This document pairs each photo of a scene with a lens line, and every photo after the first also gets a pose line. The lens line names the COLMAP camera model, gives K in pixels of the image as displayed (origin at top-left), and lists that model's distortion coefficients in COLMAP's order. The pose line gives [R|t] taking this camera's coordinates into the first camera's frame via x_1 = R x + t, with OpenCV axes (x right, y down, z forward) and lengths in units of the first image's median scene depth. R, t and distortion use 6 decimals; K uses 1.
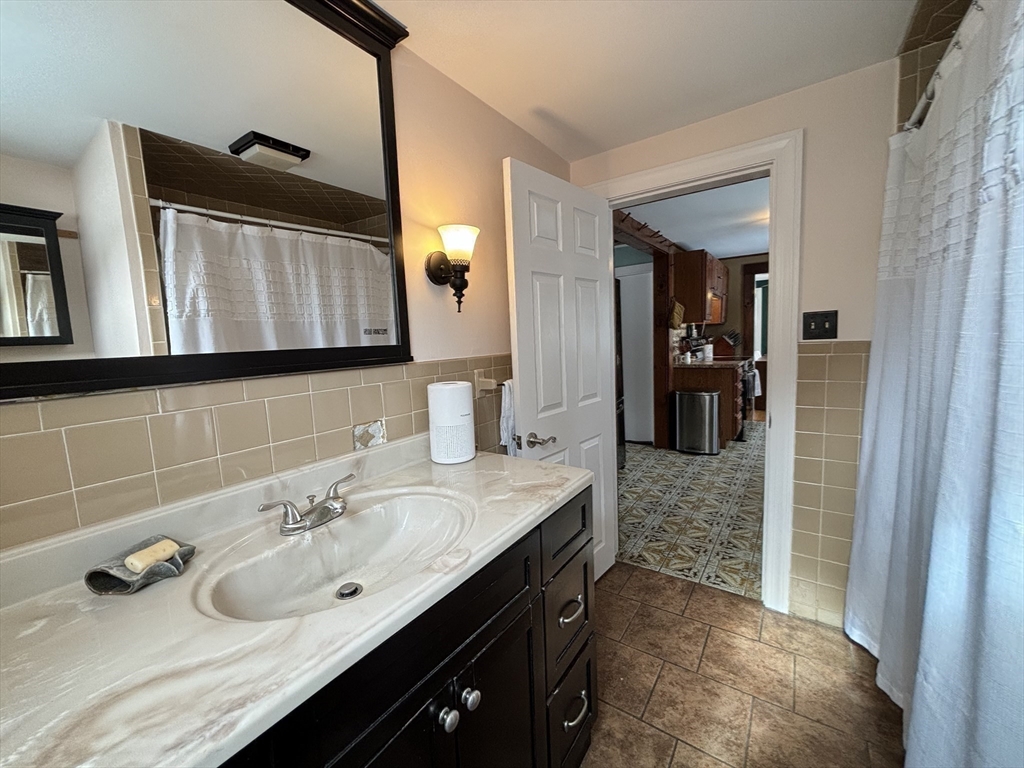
lens RADIAL K [[412.3, 0, 508.4], [0, 412.3, 383.5], [0, 0, 1]] dist [-0.000592, 0.002524]
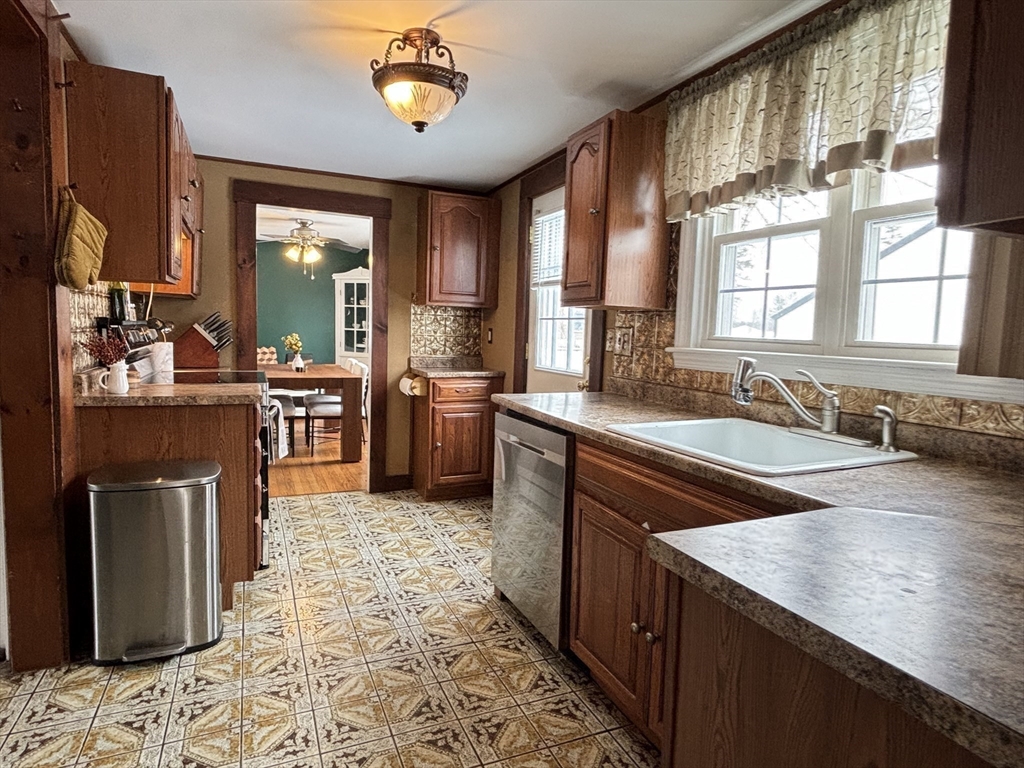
lens RADIAL K [[579.6, 0, 498.8], [0, 579.6, 385.8], [0, 0, 1]] dist [-0.007200, -0.001102]
pose [[0.514982, -0.014008, 0.857087, 0.181844], [0.034081, 0.999410, -0.004144, -0.042633], [-0.856523, 0.031345, 0.515156, 0.475501]]
